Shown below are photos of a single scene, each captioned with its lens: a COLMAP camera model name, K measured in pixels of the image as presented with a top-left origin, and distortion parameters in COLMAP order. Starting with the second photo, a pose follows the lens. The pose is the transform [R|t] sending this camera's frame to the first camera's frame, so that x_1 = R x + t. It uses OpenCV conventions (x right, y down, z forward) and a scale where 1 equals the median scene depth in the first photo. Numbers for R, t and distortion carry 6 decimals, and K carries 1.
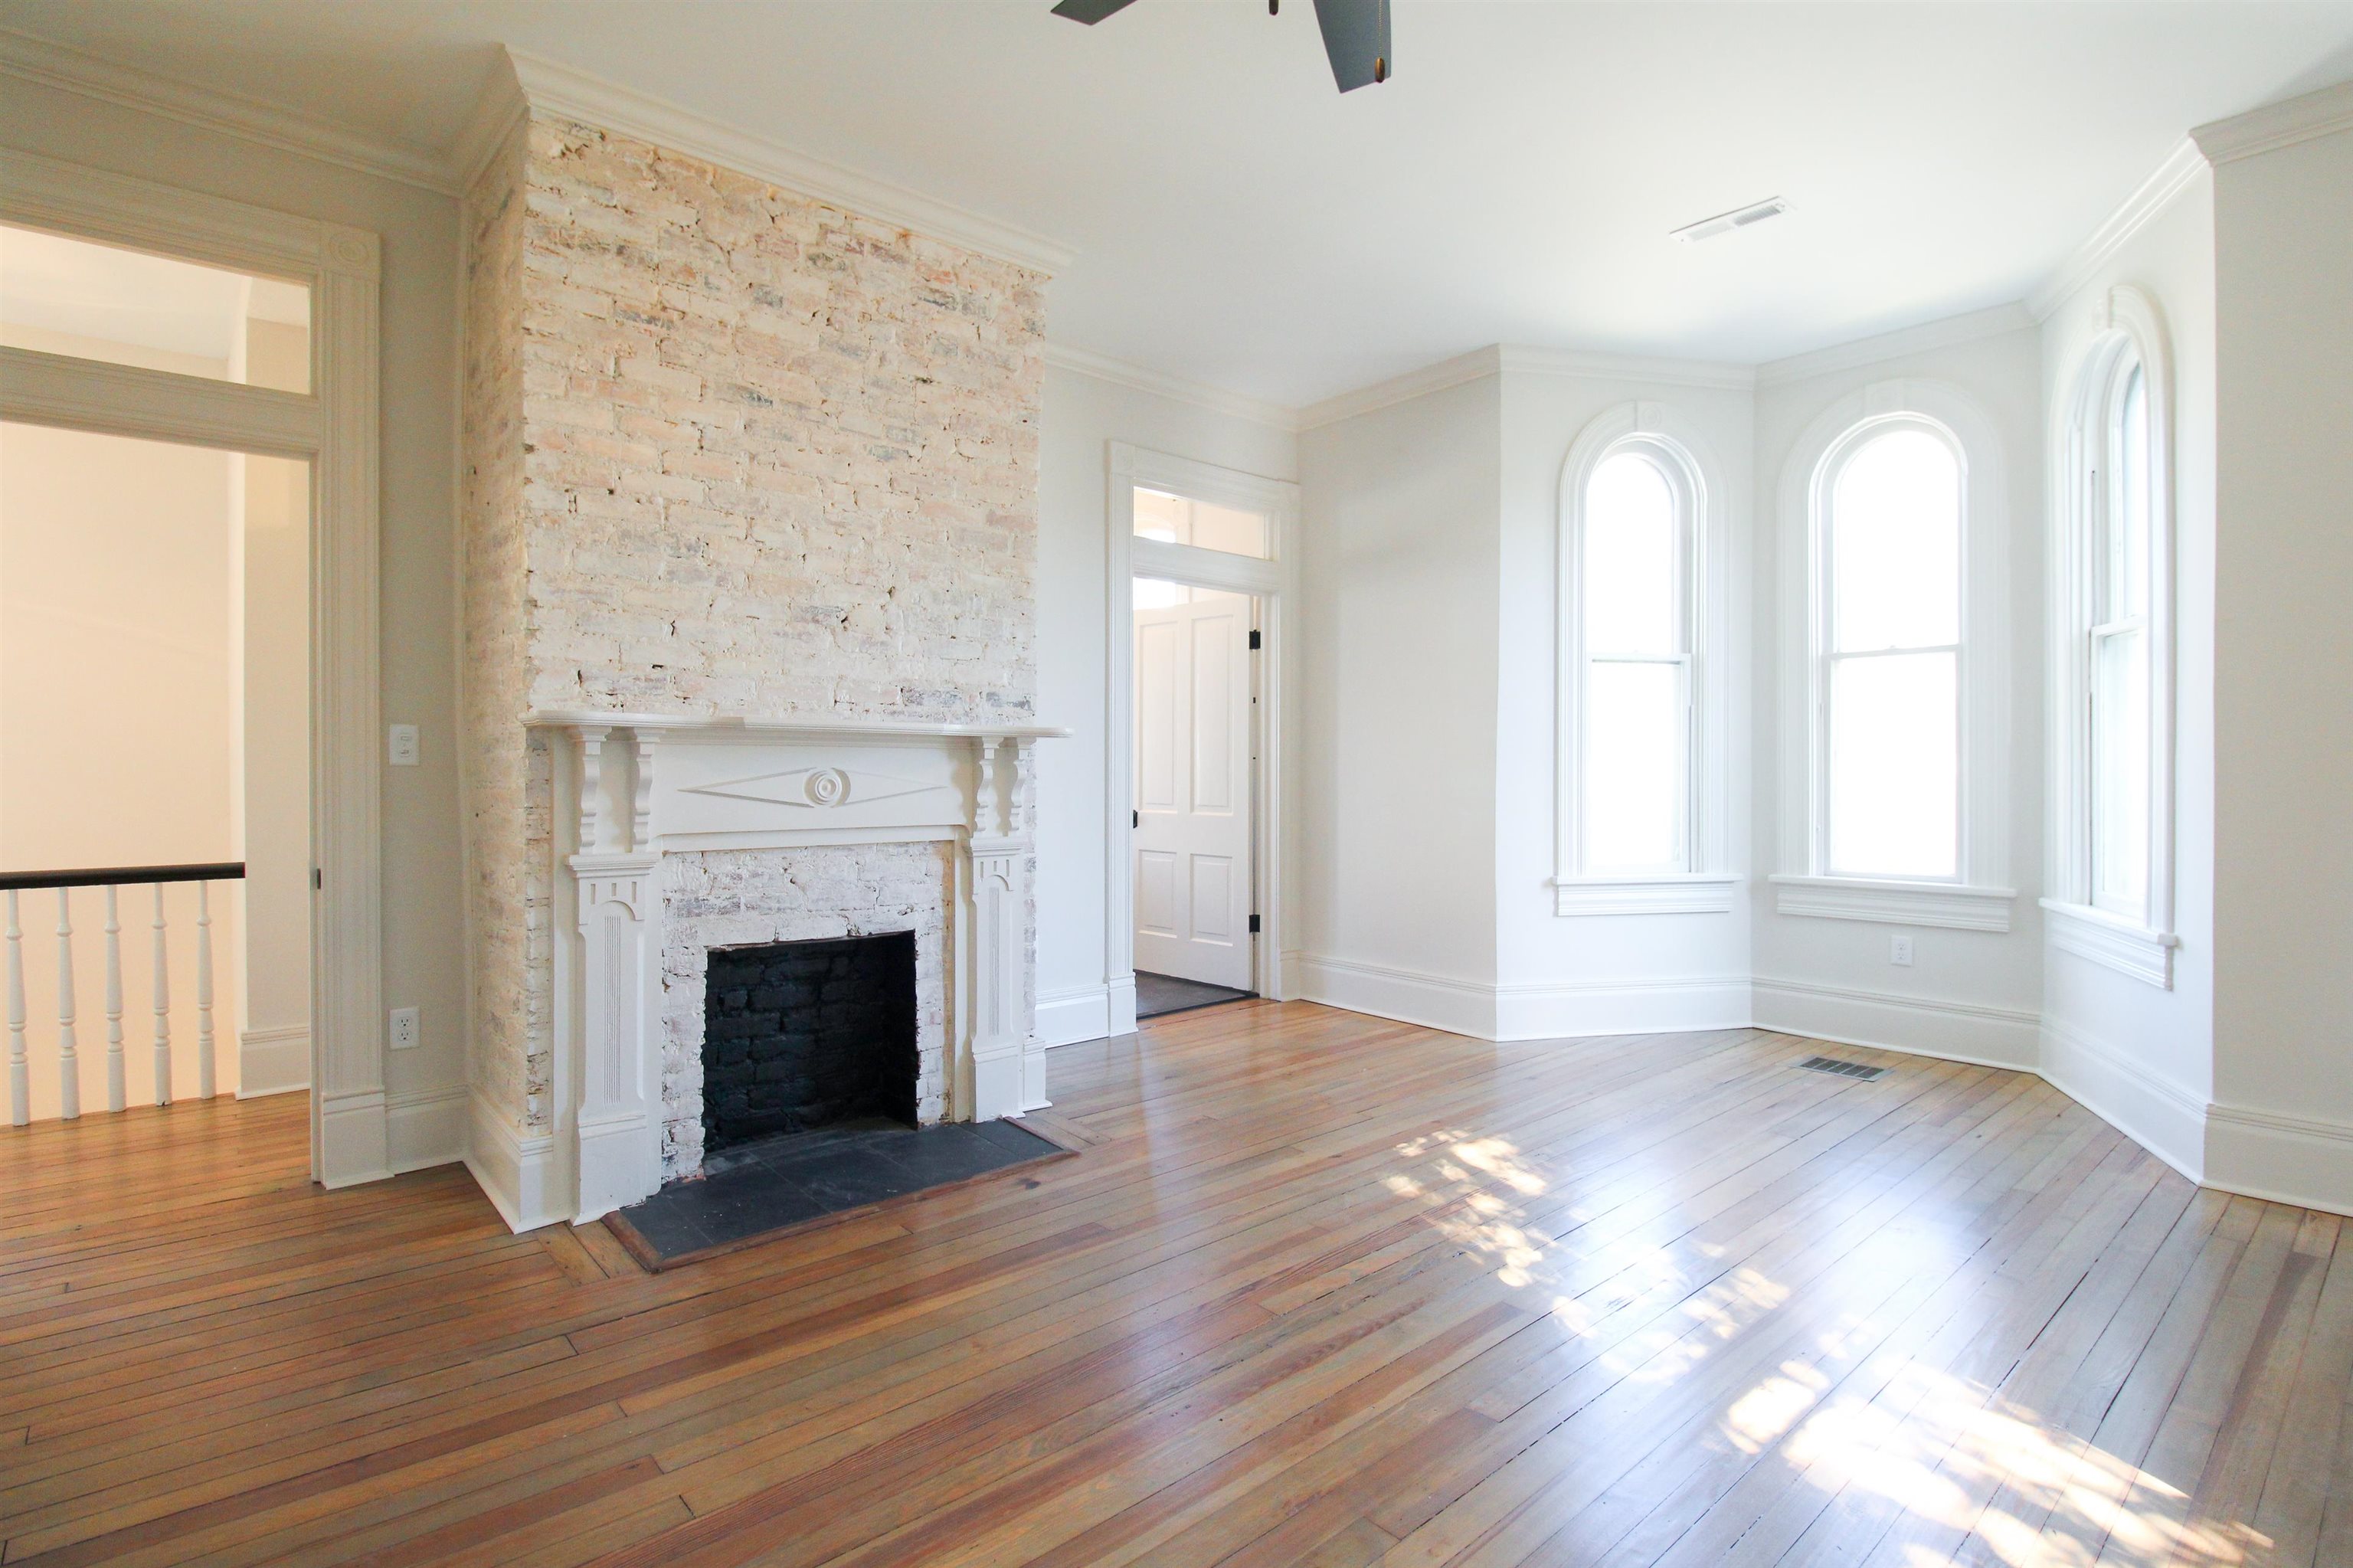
lens RADIAL K [[1114.7, 0, 1166.2], [0, 1114.7, 770.7], [0, 0, 1]] dist [-0.000651, -0.018231]
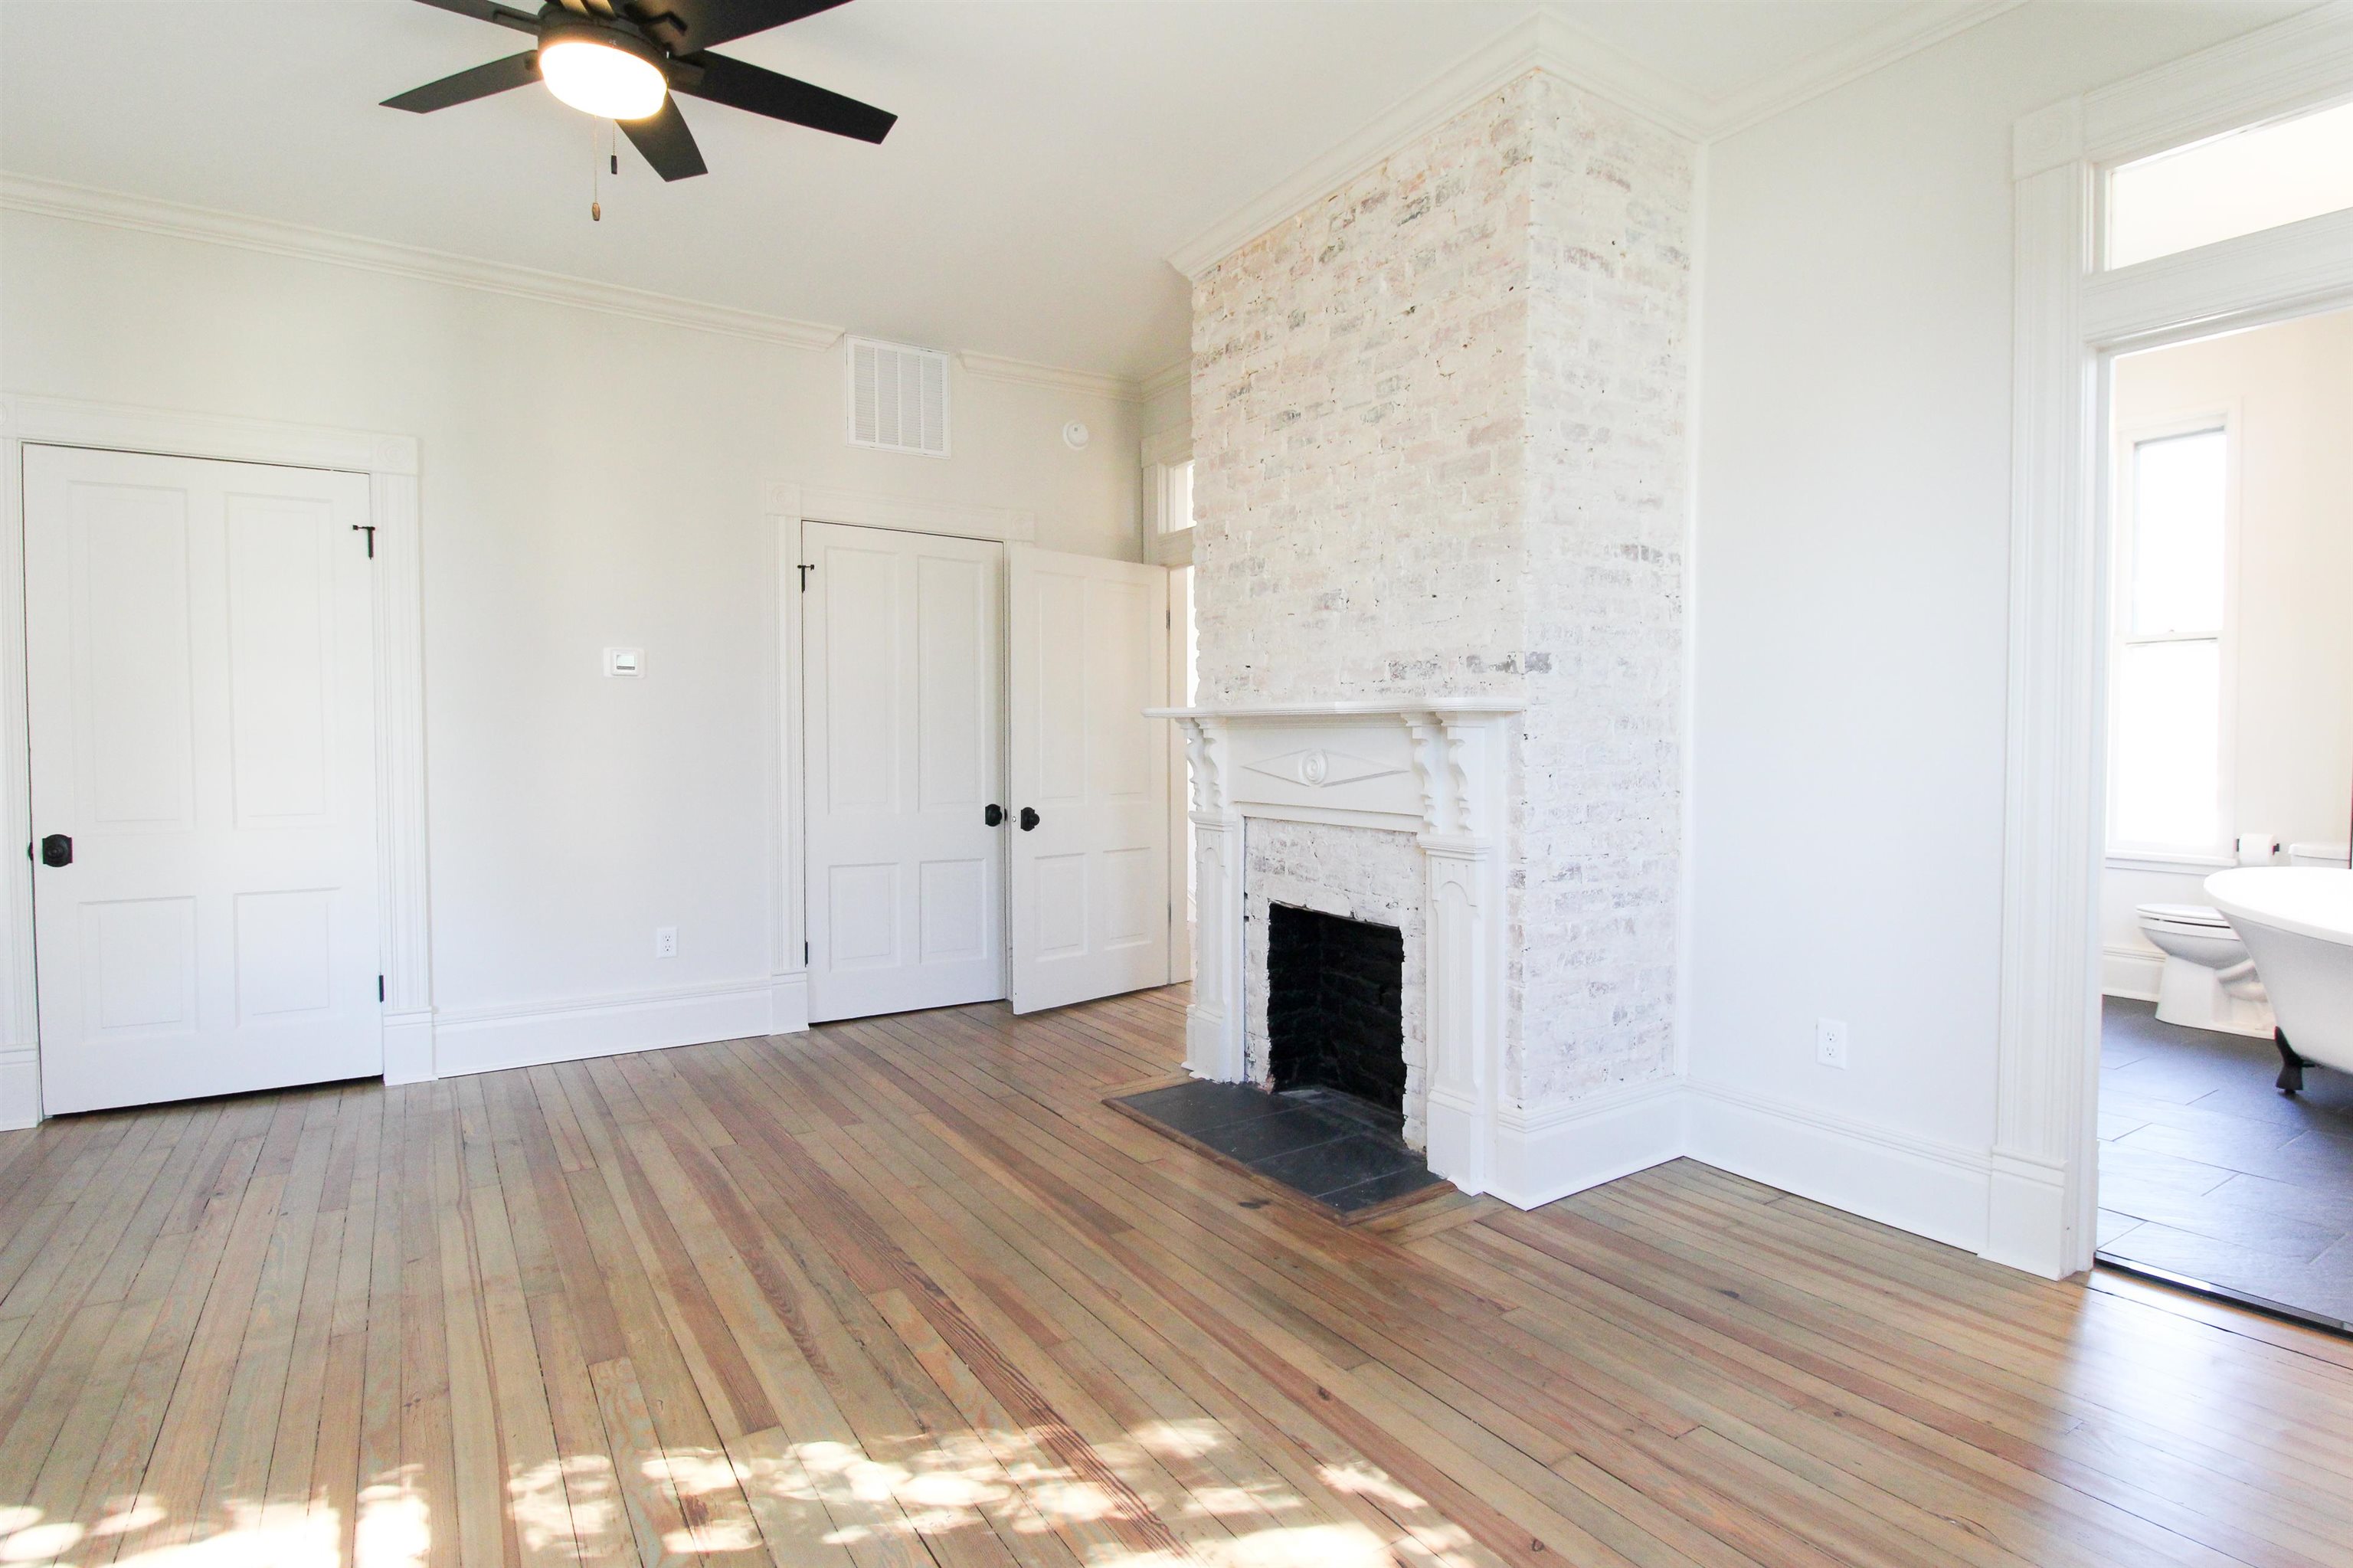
lens RADIAL K [[1125.2, 0, 1176.5], [0, 1125.2, 784.0], [0, 0, 1]] dist [-0.003996, -0.020083]
pose [[-0.106922, 0.030264, -0.993807, 0.749386], [-0.010174, 0.999451, 0.031530, -0.001408], [0.994215, 0.013482, -0.106555, 0.977840]]
